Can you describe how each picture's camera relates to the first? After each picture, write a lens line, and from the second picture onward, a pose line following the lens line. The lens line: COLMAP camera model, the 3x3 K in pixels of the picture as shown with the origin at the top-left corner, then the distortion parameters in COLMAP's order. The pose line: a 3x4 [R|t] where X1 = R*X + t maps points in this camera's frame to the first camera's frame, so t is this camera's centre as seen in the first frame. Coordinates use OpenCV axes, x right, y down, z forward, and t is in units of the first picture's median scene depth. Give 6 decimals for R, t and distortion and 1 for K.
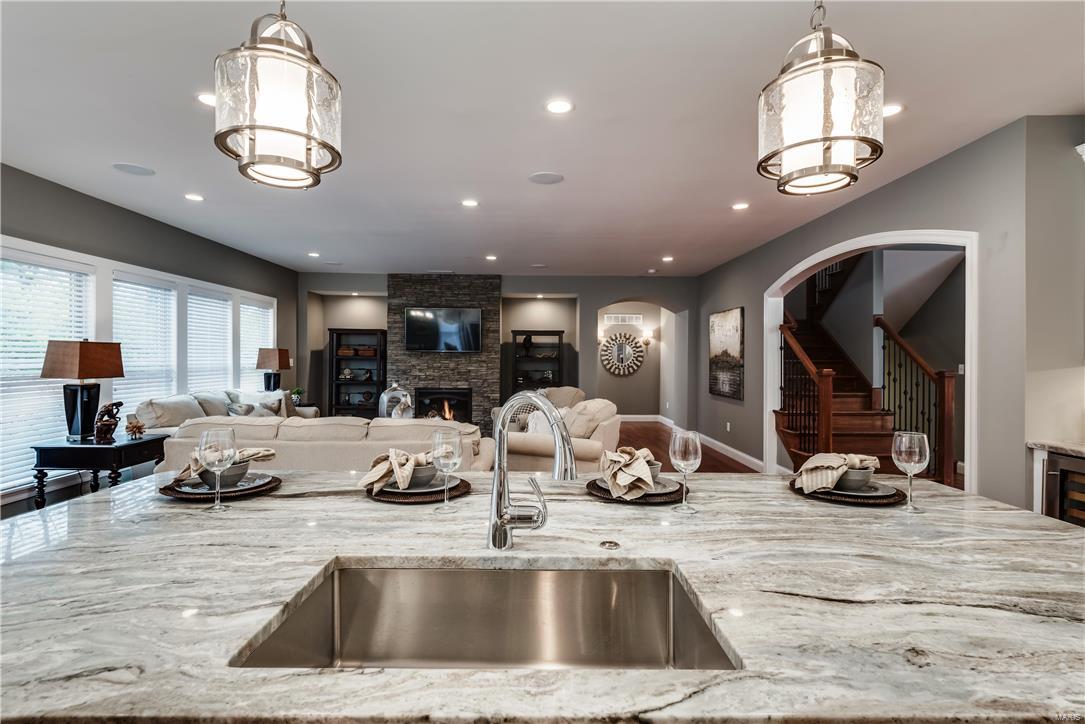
lens RADIAL K [[526.4, 0, 538.3], [0, 526.4, 359.5], [0, 0, 1]] dist [0.002680, 0.000322]
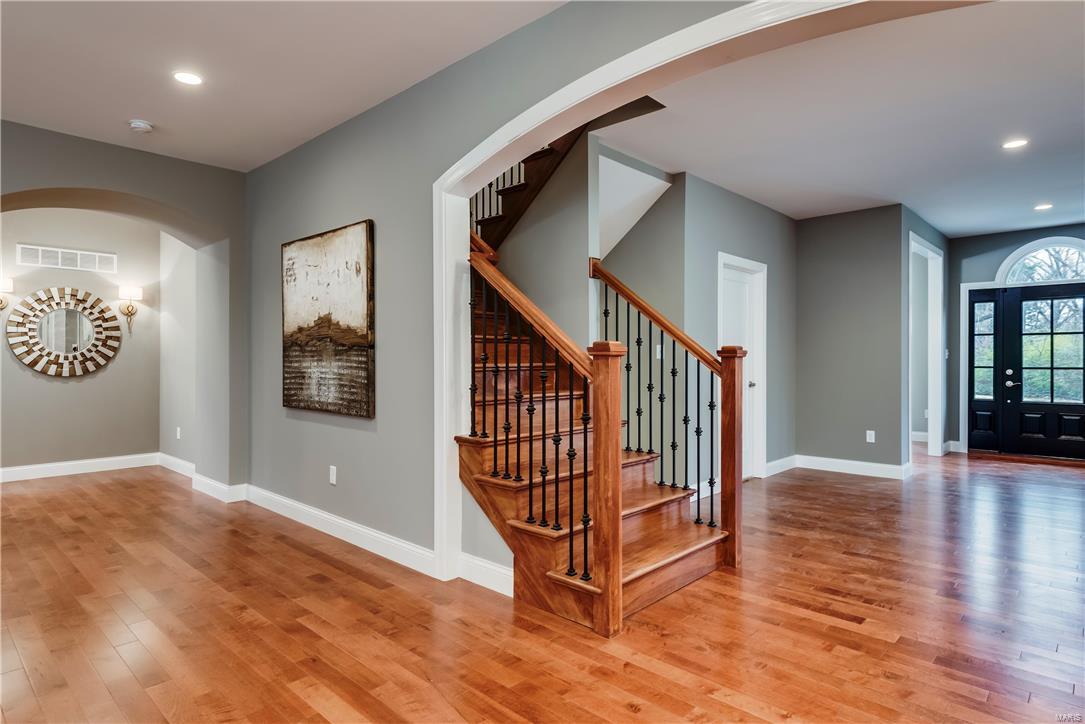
lens RADIAL K [[601.6, 0, 534.7], [0, 601.6, 359.7], [0, 0, 1]] dist [0.006866, -0.000252]
pose [[0.696866, -0.007616, 0.717161, 0.088955], [0.005945, 0.999971, 0.004843, 0.020168], [-0.717177, 0.000888, 0.696891, 0.453408]]
